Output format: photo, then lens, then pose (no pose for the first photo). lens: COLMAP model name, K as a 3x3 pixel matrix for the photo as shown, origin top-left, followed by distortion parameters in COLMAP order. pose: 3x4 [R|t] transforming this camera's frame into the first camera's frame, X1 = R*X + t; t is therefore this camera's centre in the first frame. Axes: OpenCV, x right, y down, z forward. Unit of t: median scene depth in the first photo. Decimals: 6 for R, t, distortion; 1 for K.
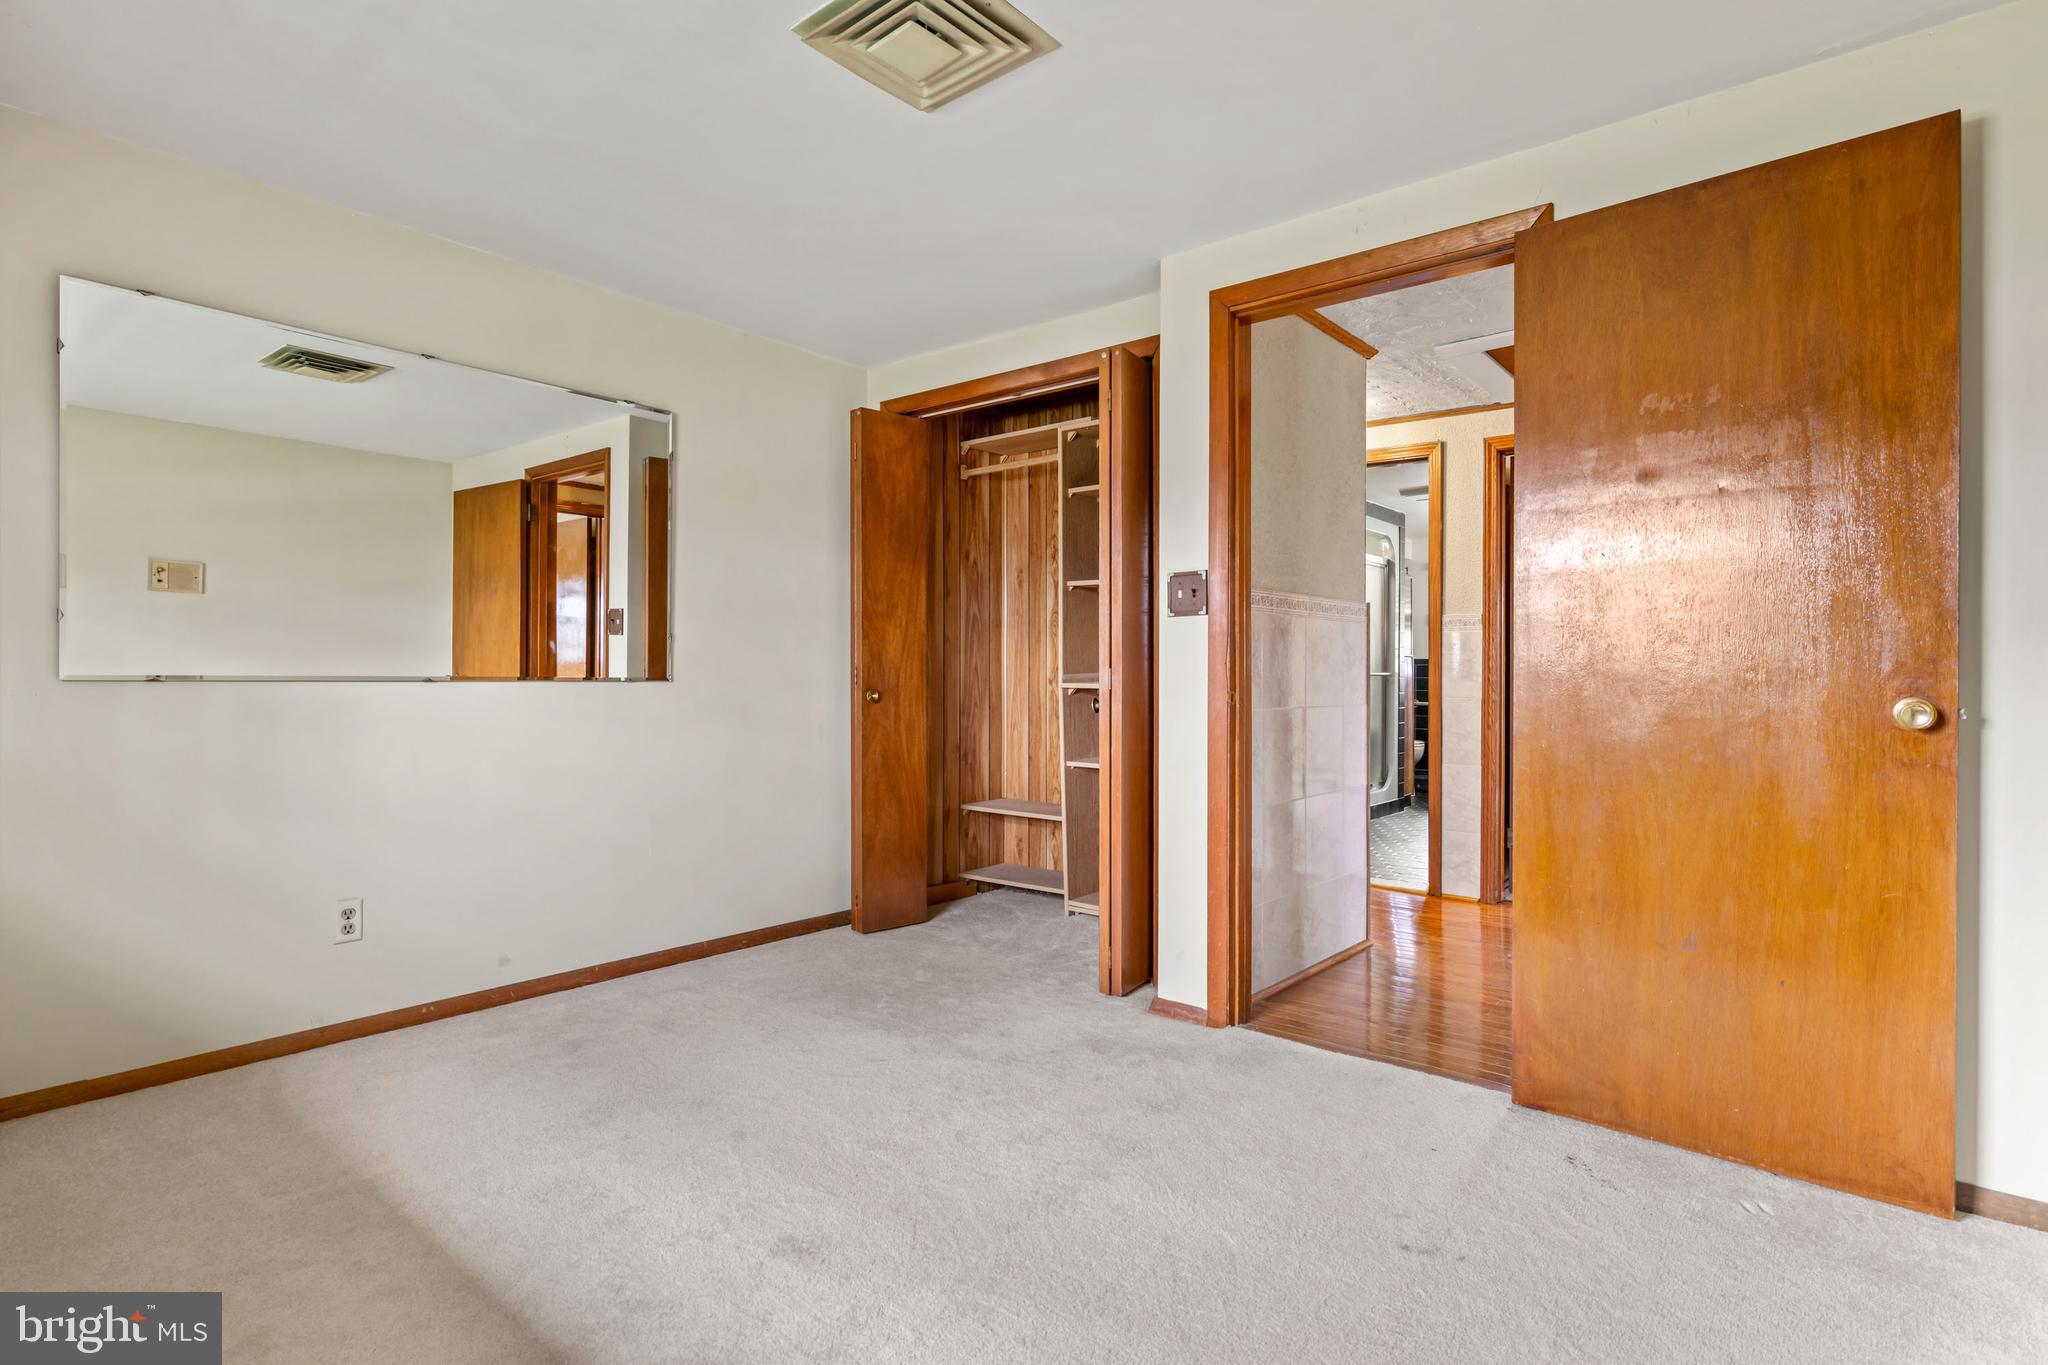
lens RADIAL K [[1031.1, 0, 1027.6], [0, 1031.1, 684.8], [0, 0, 1]] dist [-0.003497, -0.000173]
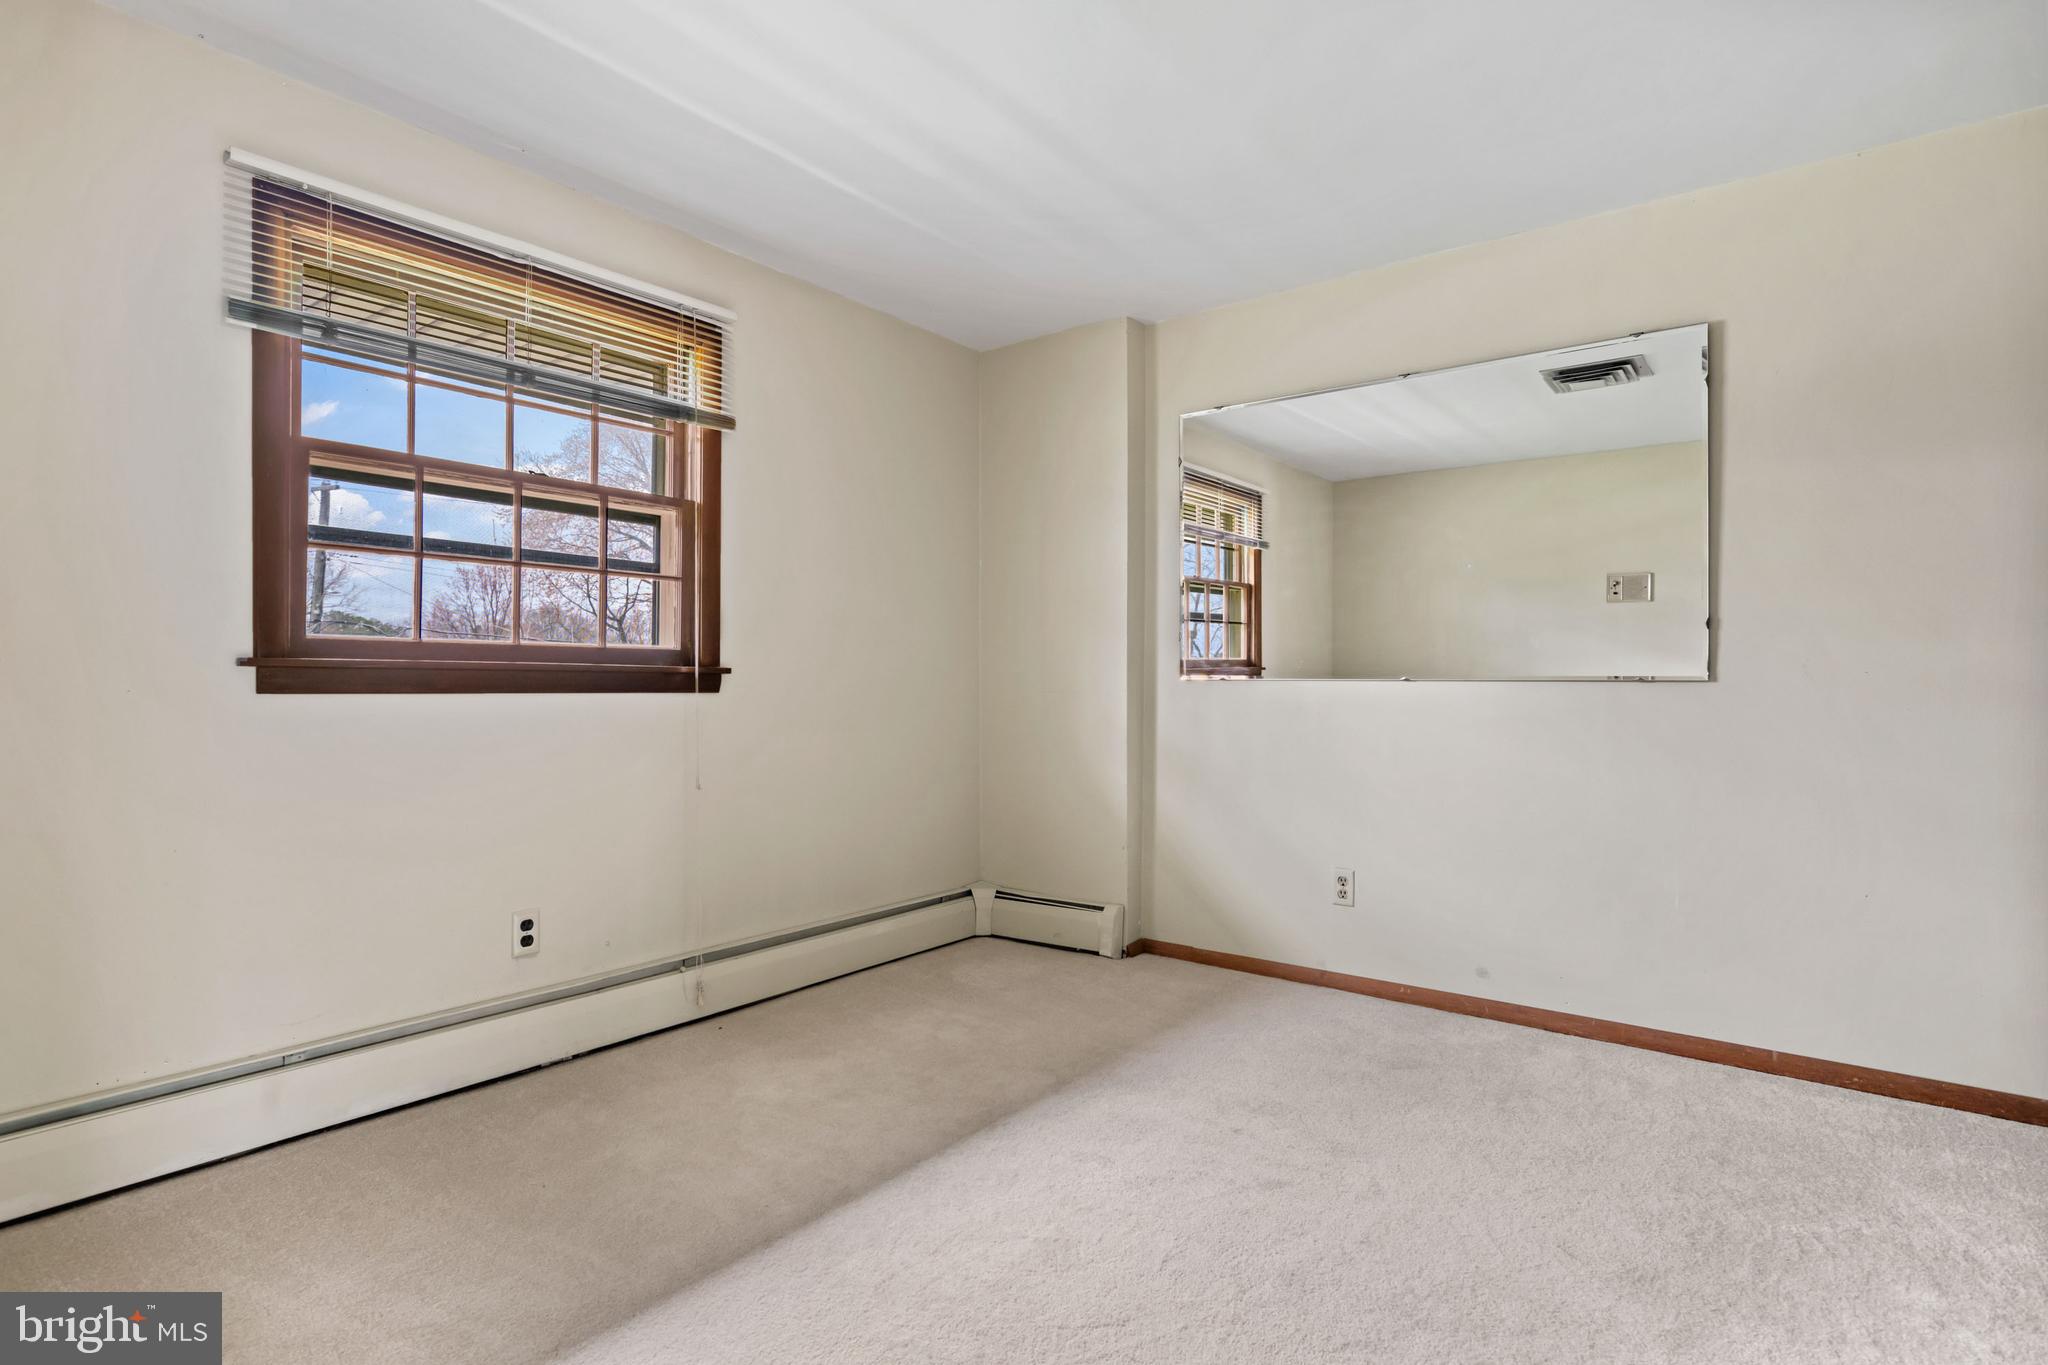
lens RADIAL K [[1031.1, 0, 1029.1], [0, 1031.1, 674.8], [0, 0, 1]] dist [-0.003497, -0.000173]
pose [[0.020145, -0.006167, -0.999778, 0.414292], [-0.006560, 0.999959, -0.006300, -0.000514], [0.999776, 0.006686, 0.020104, 0.516737]]
